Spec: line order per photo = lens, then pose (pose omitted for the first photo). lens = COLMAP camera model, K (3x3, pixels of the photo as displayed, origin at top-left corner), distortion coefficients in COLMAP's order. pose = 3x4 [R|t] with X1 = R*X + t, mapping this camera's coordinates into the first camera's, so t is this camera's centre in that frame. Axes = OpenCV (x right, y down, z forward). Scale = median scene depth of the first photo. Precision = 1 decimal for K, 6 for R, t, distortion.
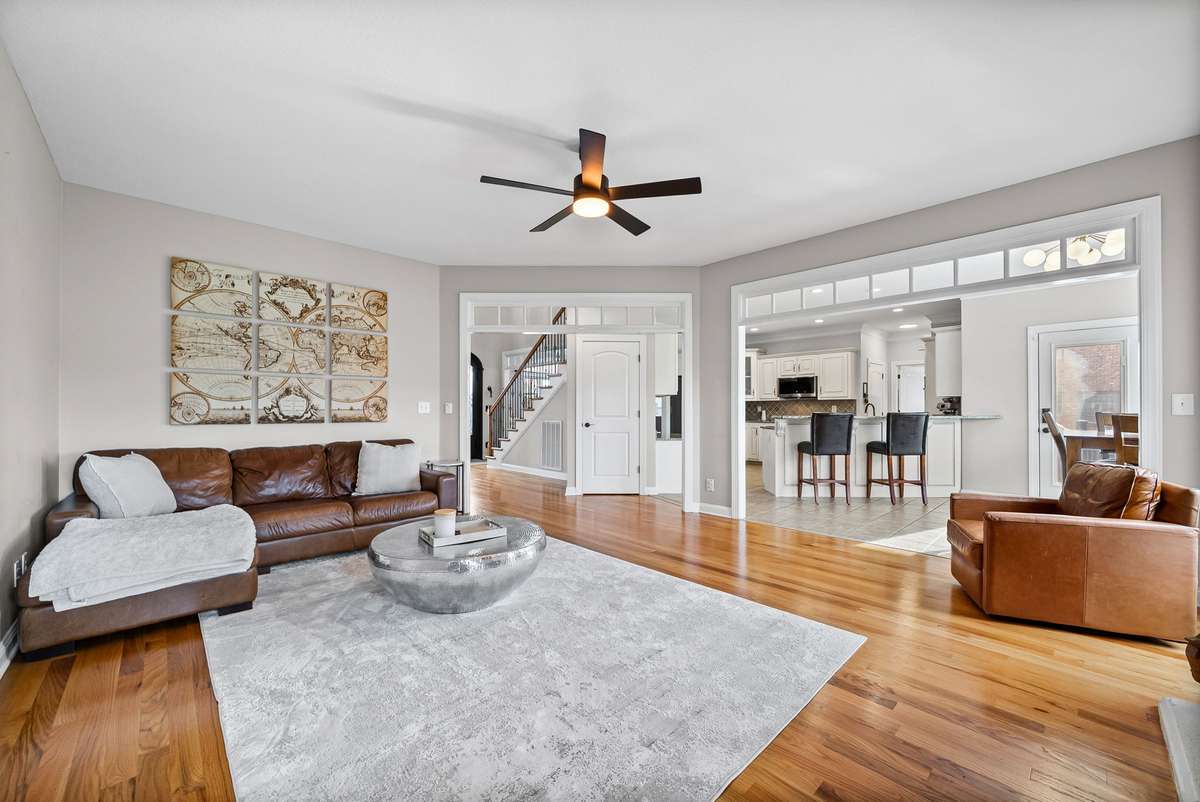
lens RADIAL K [[463.2, 0, 603.1], [0, 463.2, 406.2], [0, 0, 1]] dist [-0.001168, -0.000038]
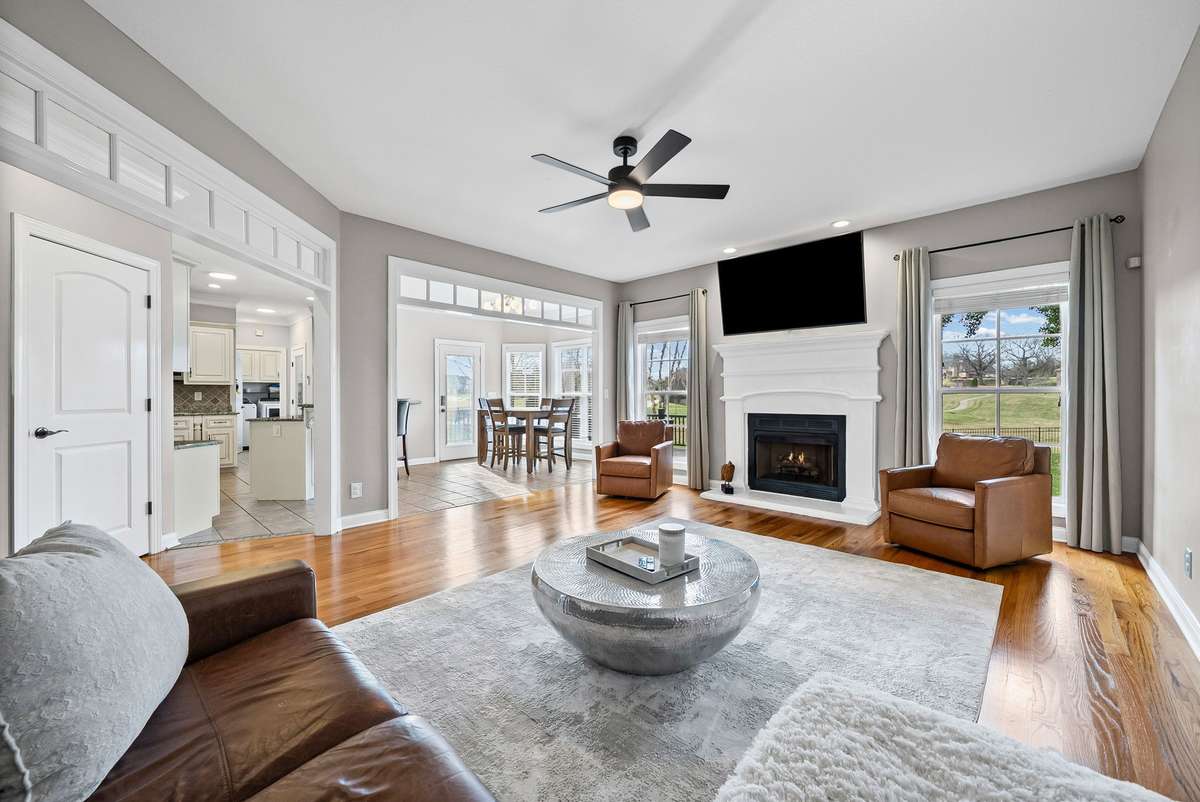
lens RADIAL K [[463.2, 0, 603.0], [0, 463.2, 397.9], [0, 0, 1]] dist [-0.001168, -0.000038]
pose [[-0.055298, -0.004383, 0.998460, -0.589357], [-0.005265, 0.999978, 0.004099, 0.004300], [-0.998456, -0.005031, -0.055320, 0.611925]]
